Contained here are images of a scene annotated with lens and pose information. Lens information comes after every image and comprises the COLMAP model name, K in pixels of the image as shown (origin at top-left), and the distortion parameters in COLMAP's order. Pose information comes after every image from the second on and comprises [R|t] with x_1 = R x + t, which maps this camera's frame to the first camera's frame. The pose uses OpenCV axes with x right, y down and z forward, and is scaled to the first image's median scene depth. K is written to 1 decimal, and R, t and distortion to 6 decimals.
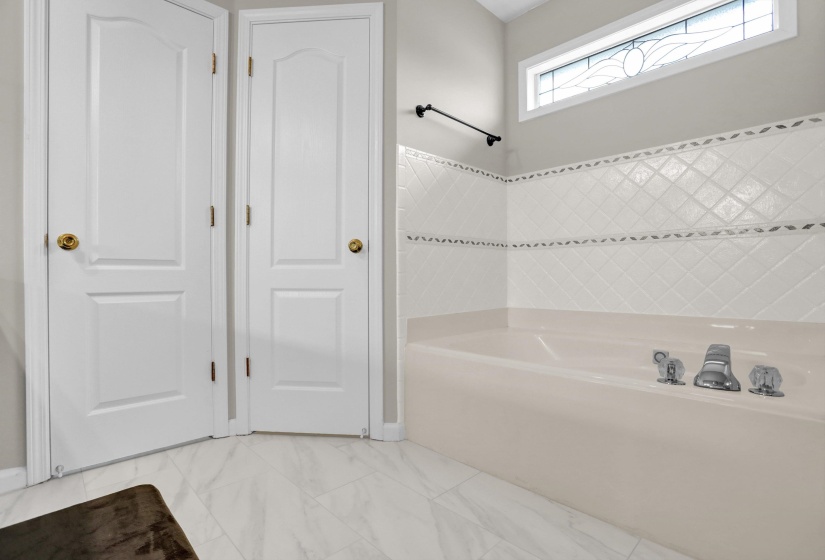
lens RADIAL K [[352.4, 0, 294.2], [0, 352.4, 278.9], [0, 0, 1]] dist [-0.016700, 0.000310]
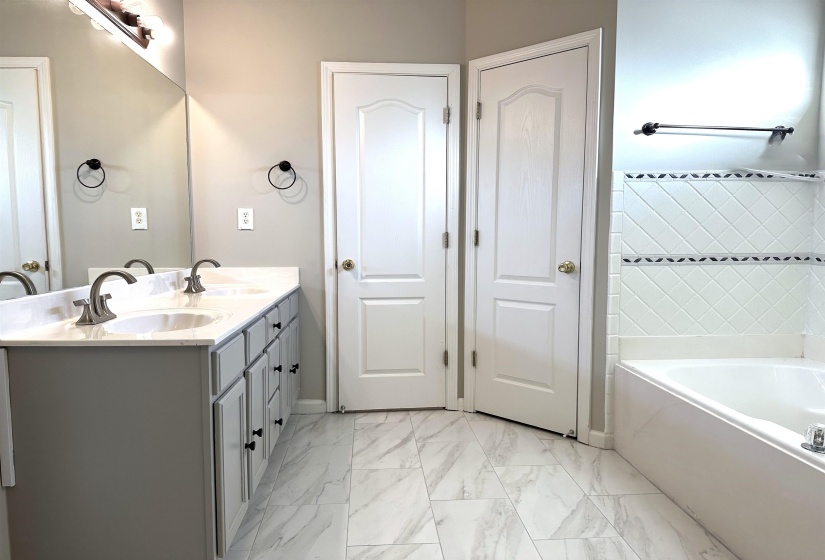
lens RADIAL K [[396.4, 0, 412.5], [0, 396.4, 280.0], [0, 0, 1]] dist [0.003489, 0.000508]
pose [[0.877406, 0.059019, -0.476104, 0.337702], [-0.010028, 0.994443, 0.104793, -0.176379], [0.479643, -0.087172, 0.873123, -0.301526]]
